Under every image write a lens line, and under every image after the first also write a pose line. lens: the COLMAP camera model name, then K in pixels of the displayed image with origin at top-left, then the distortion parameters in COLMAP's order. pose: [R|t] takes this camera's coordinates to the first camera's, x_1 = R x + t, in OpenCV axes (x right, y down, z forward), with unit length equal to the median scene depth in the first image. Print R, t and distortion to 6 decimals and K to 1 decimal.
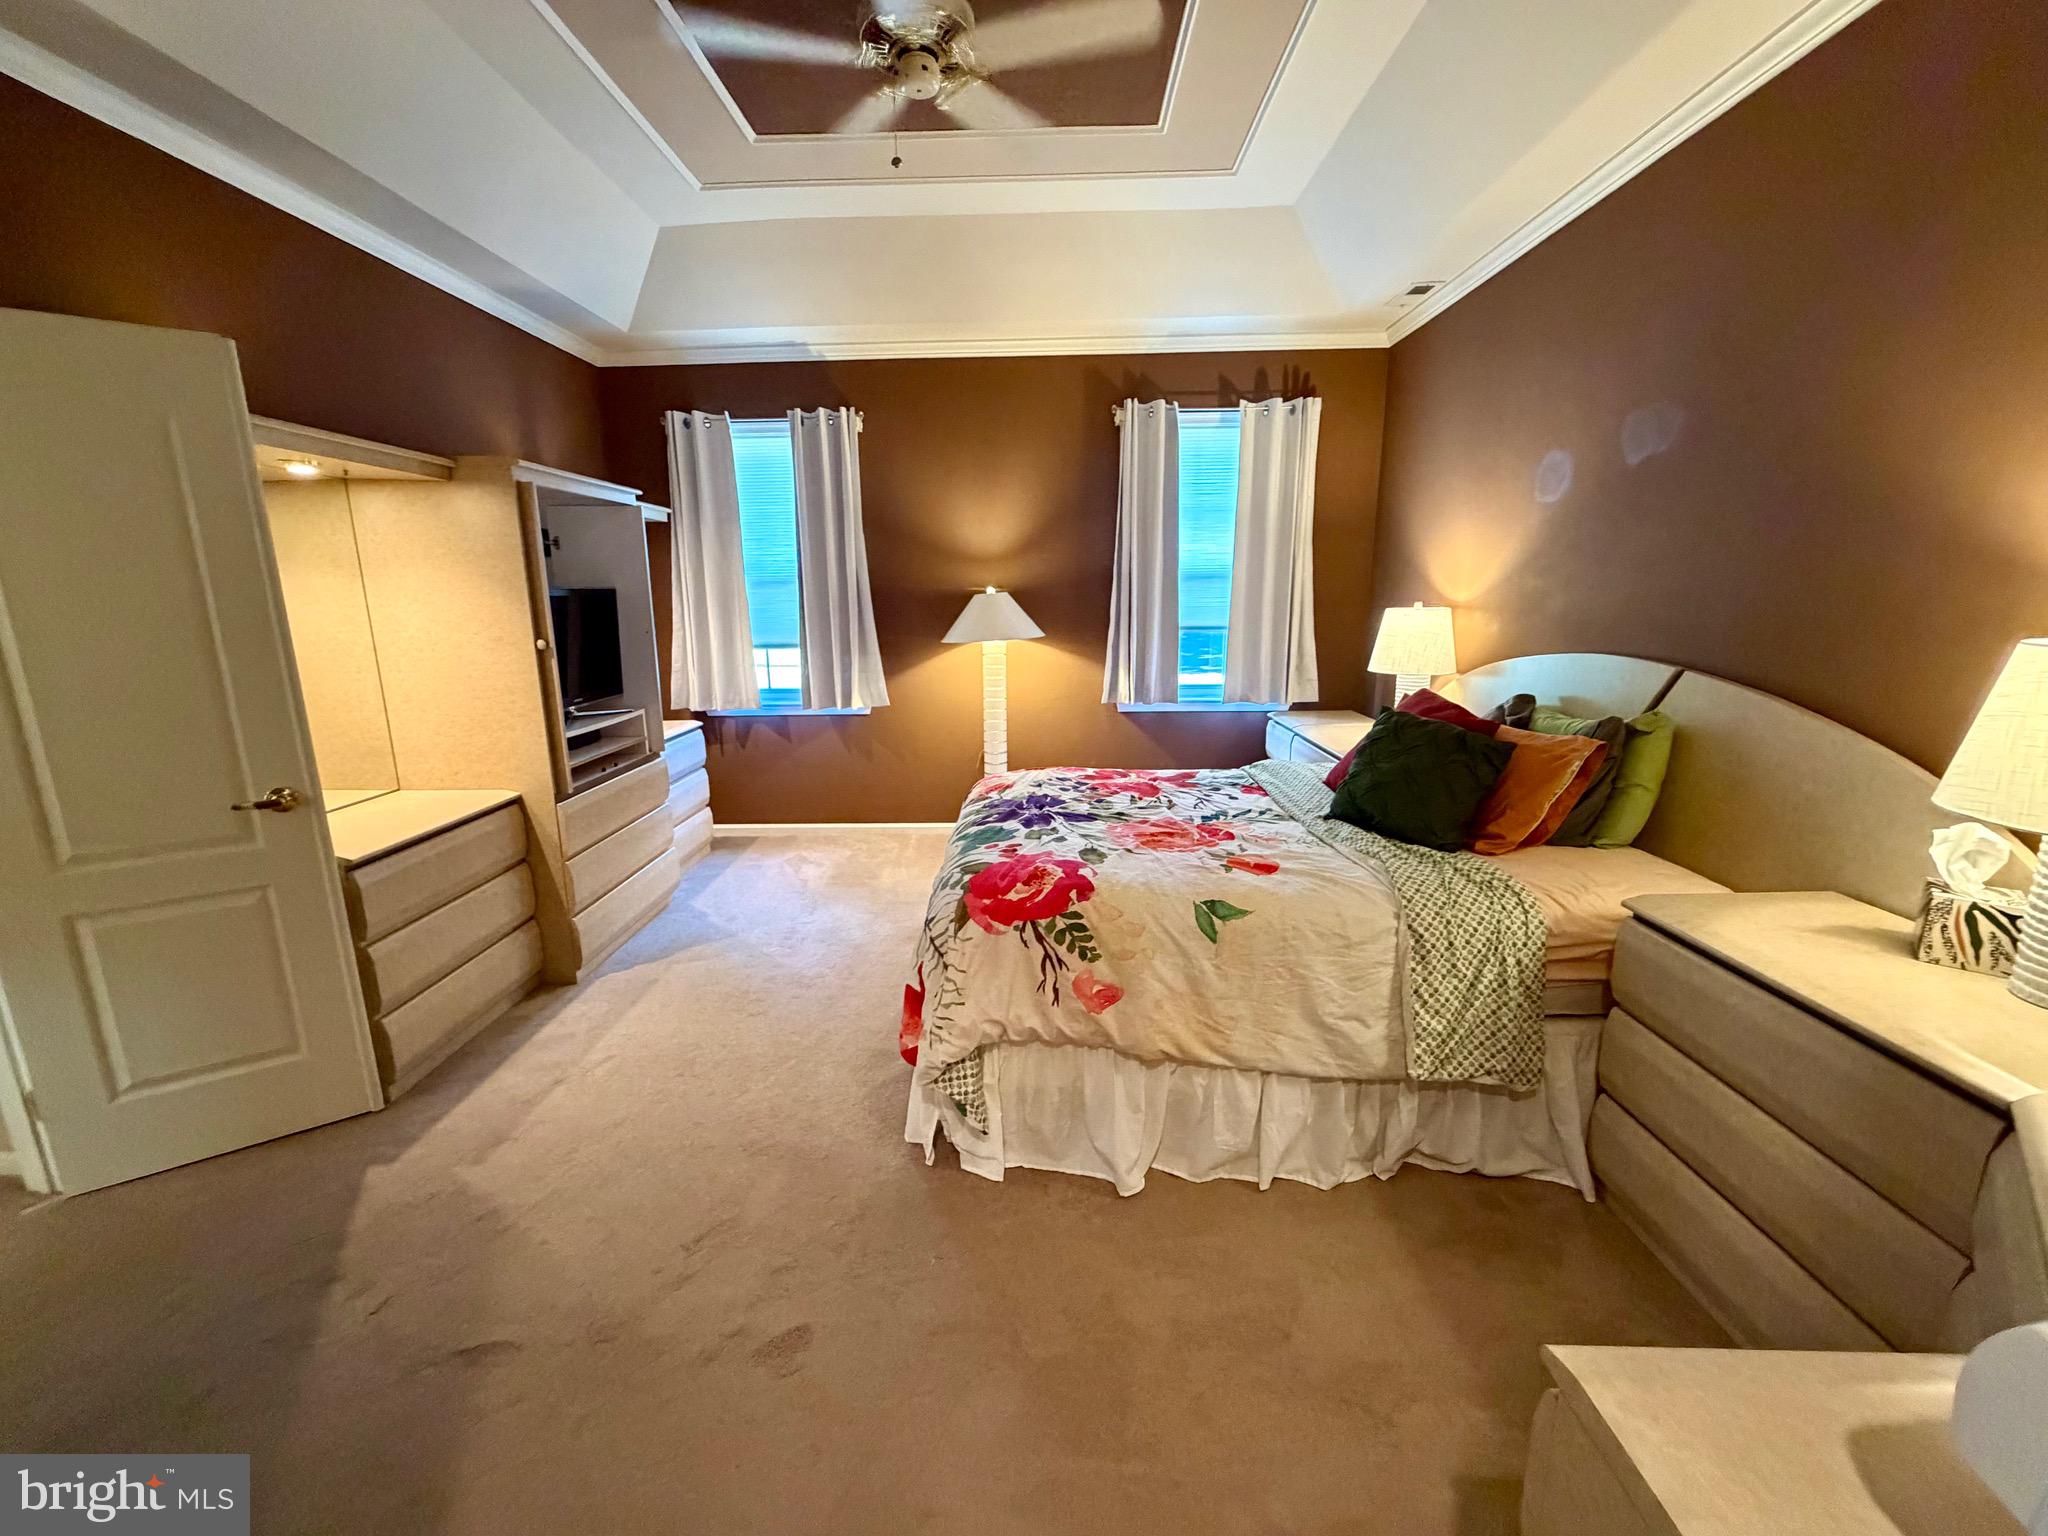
lens RADIAL K [[817.5, 0, 1018.2], [0, 817.5, 780.1], [0, 0, 1]] dist [-0.001131, -0.000080]
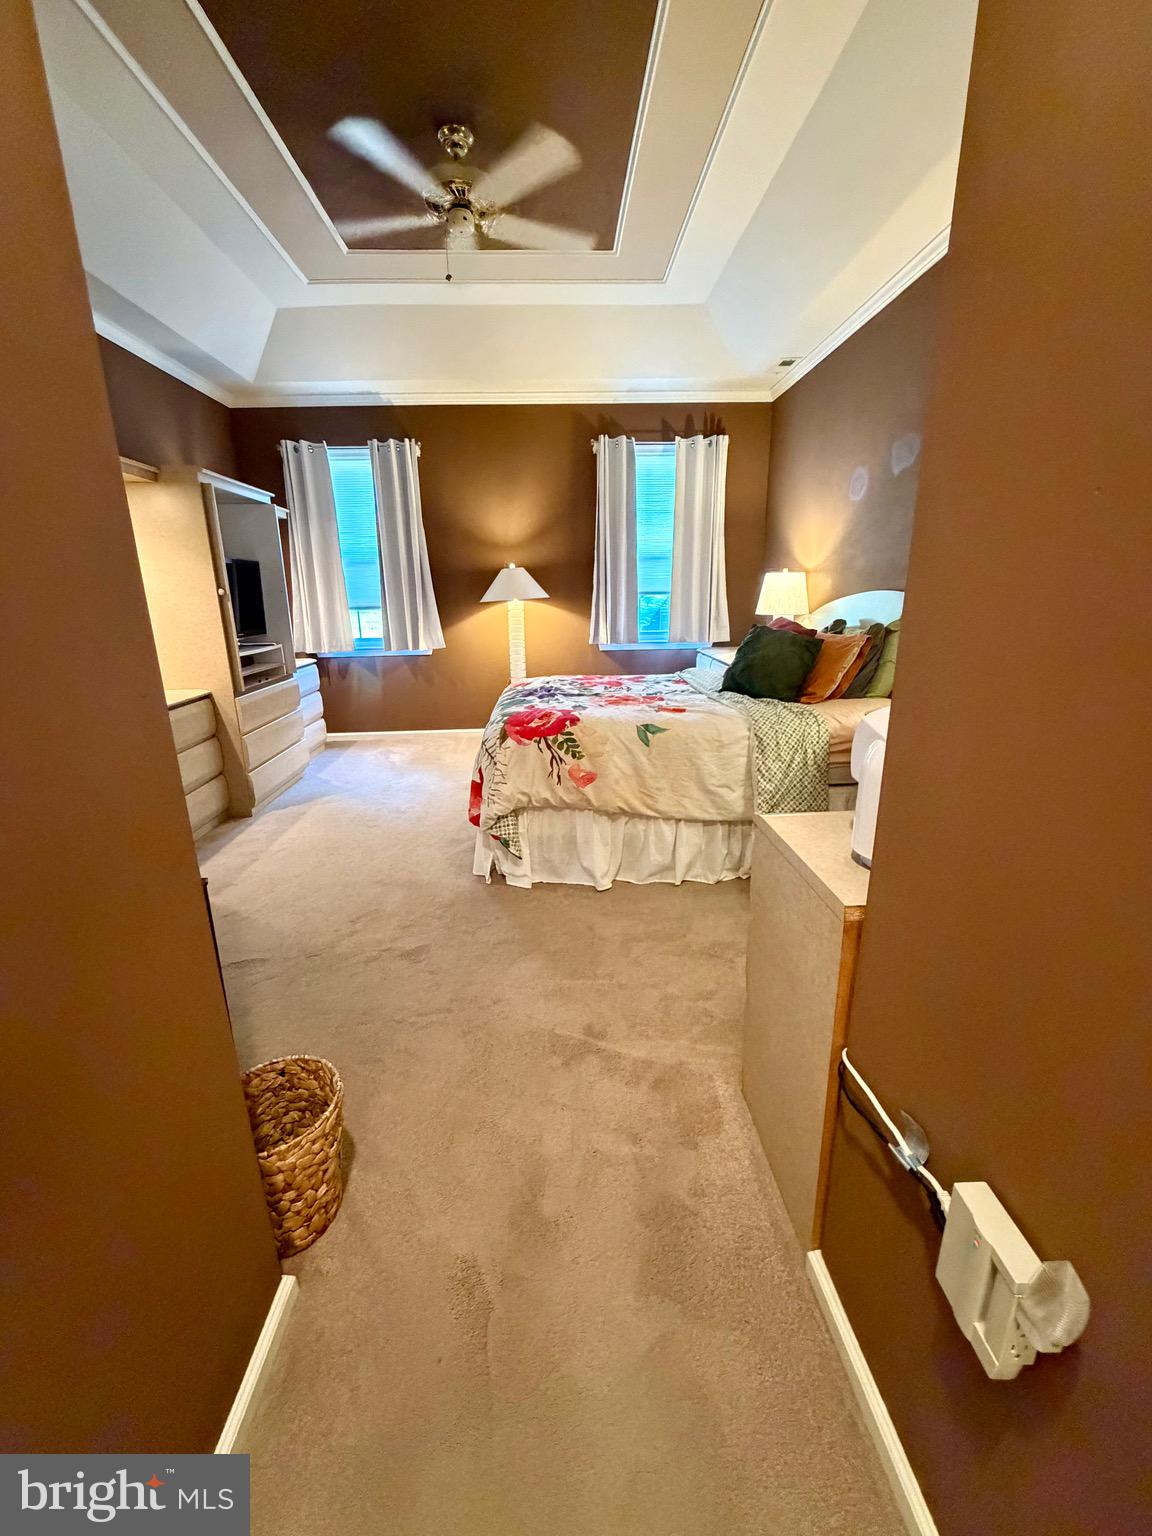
lens RADIAL K [[612.8, 0, 576.0], [0, 612.8, 768.0], [0, 0, 1]] dist [0.000667, 0.000185]
pose [[0.997405, -0.025427, 0.067349, -0.003506], [0.021744, 0.998257, 0.054871, 0.114418], [-0.068627, -0.053265, 0.996219, -0.210241]]
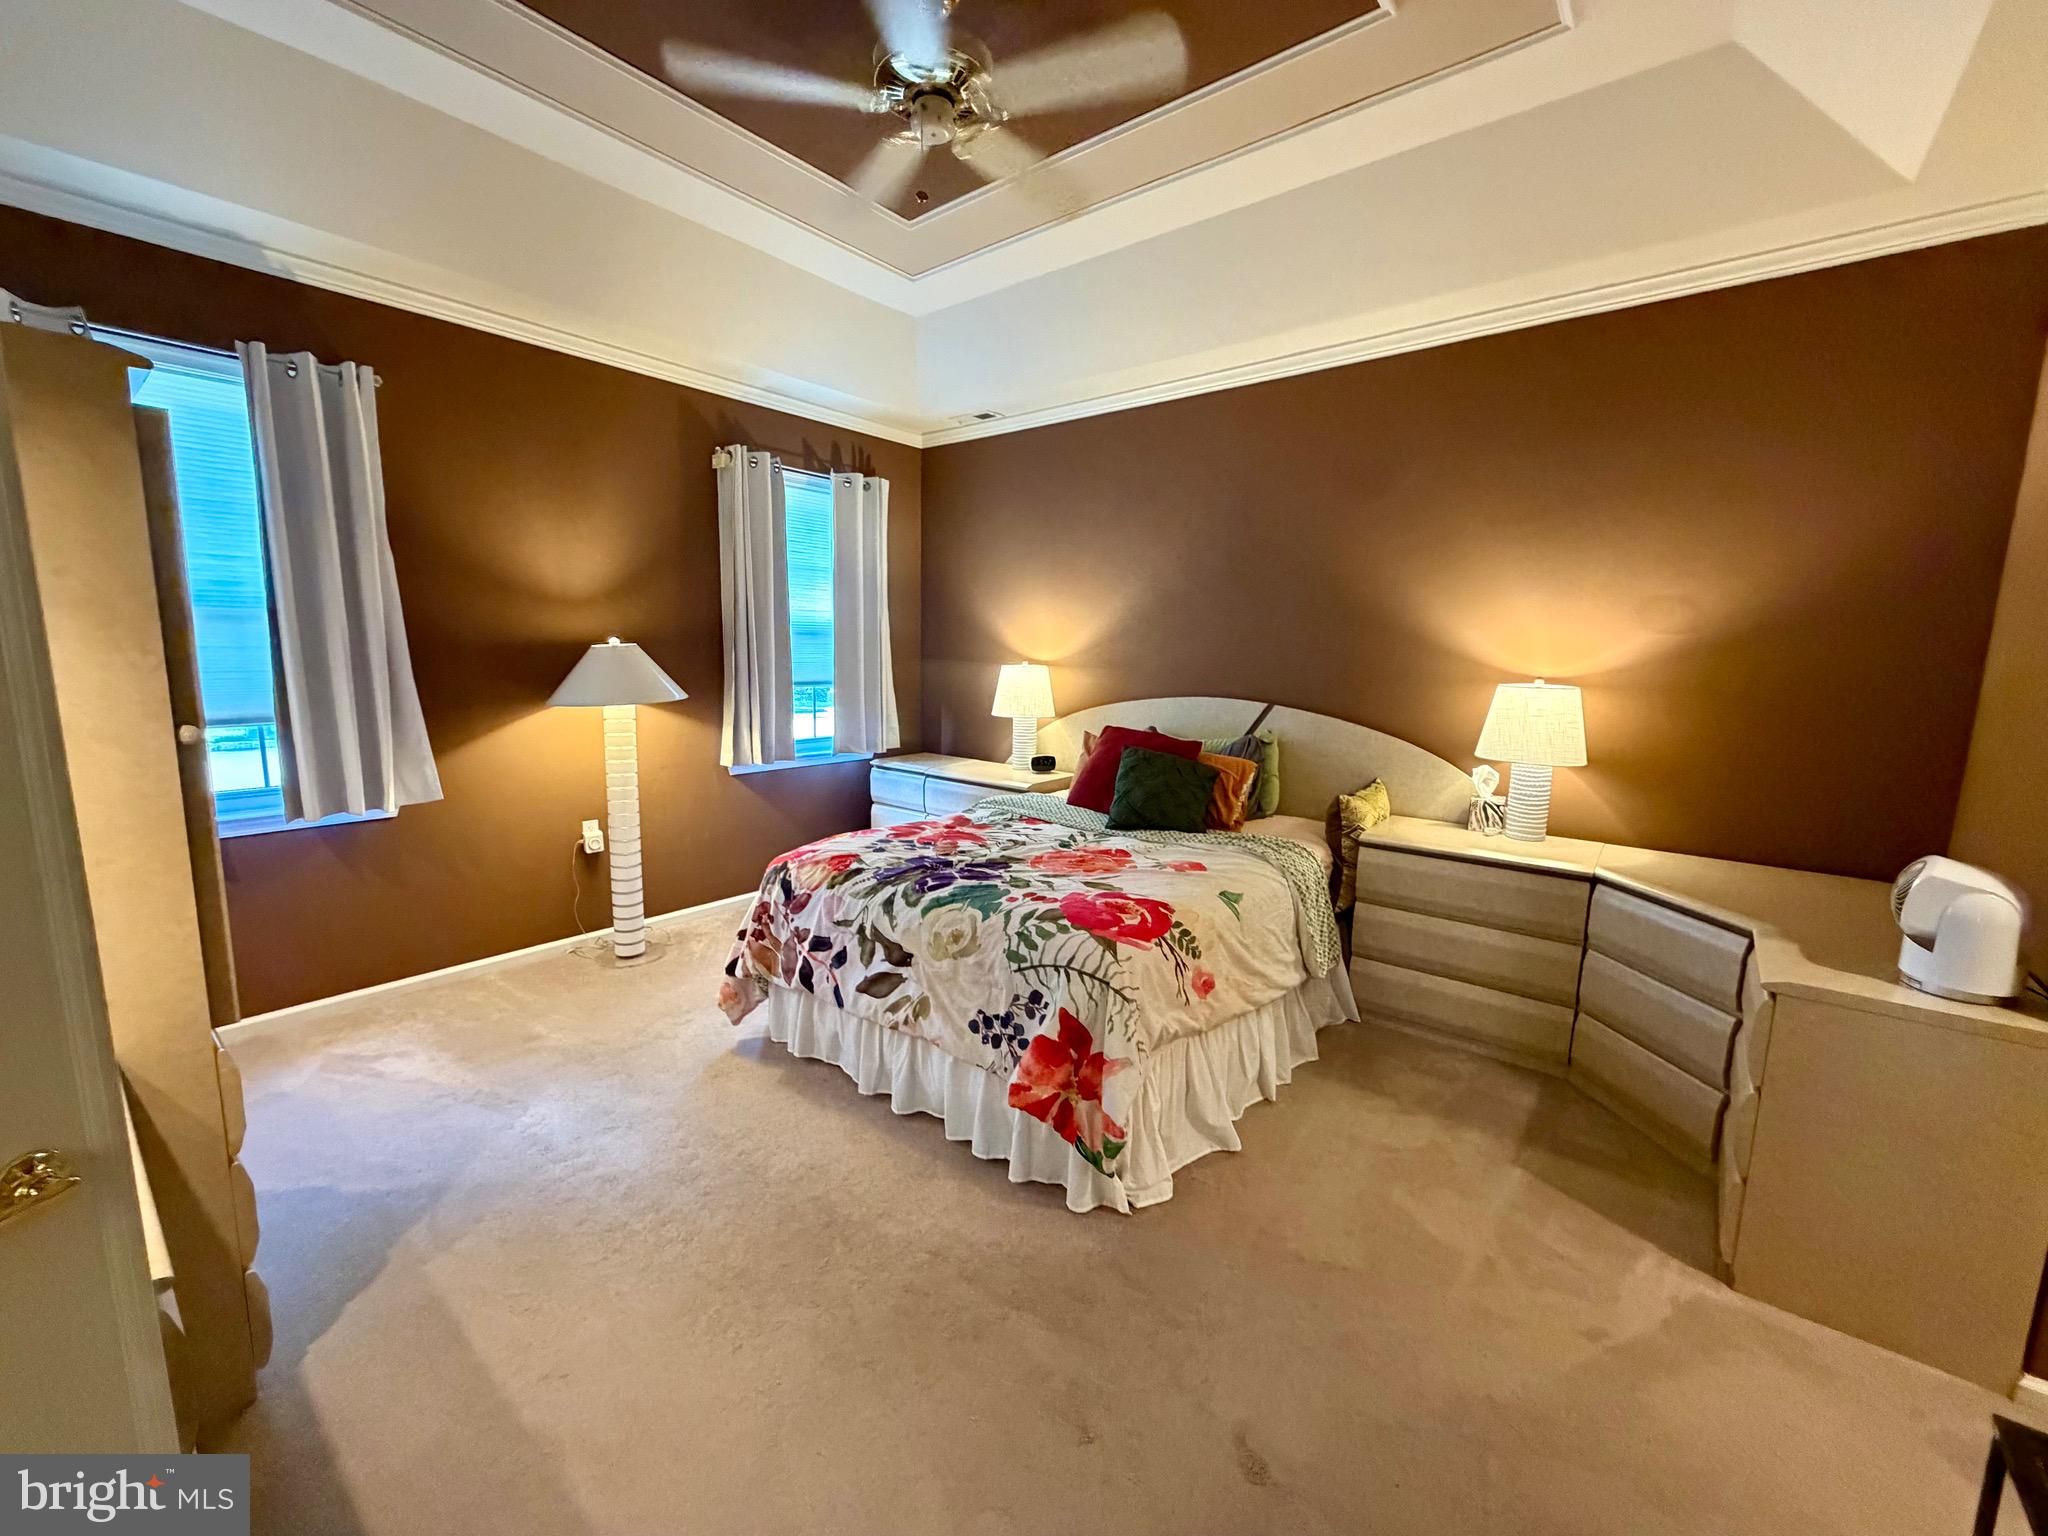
lens RADIAL K [[836.6, 0, 1024.0], [0, 836.6, 768.0], [0, 0, 1]] dist [0.001256, 0.000255]
pose [[0.597393, -0.093809, 0.796443, -0.710743], [0.154064, 0.988060, 0.000818, -0.069068], [-0.787011, 0.122215, 0.604713, 0.298811]]
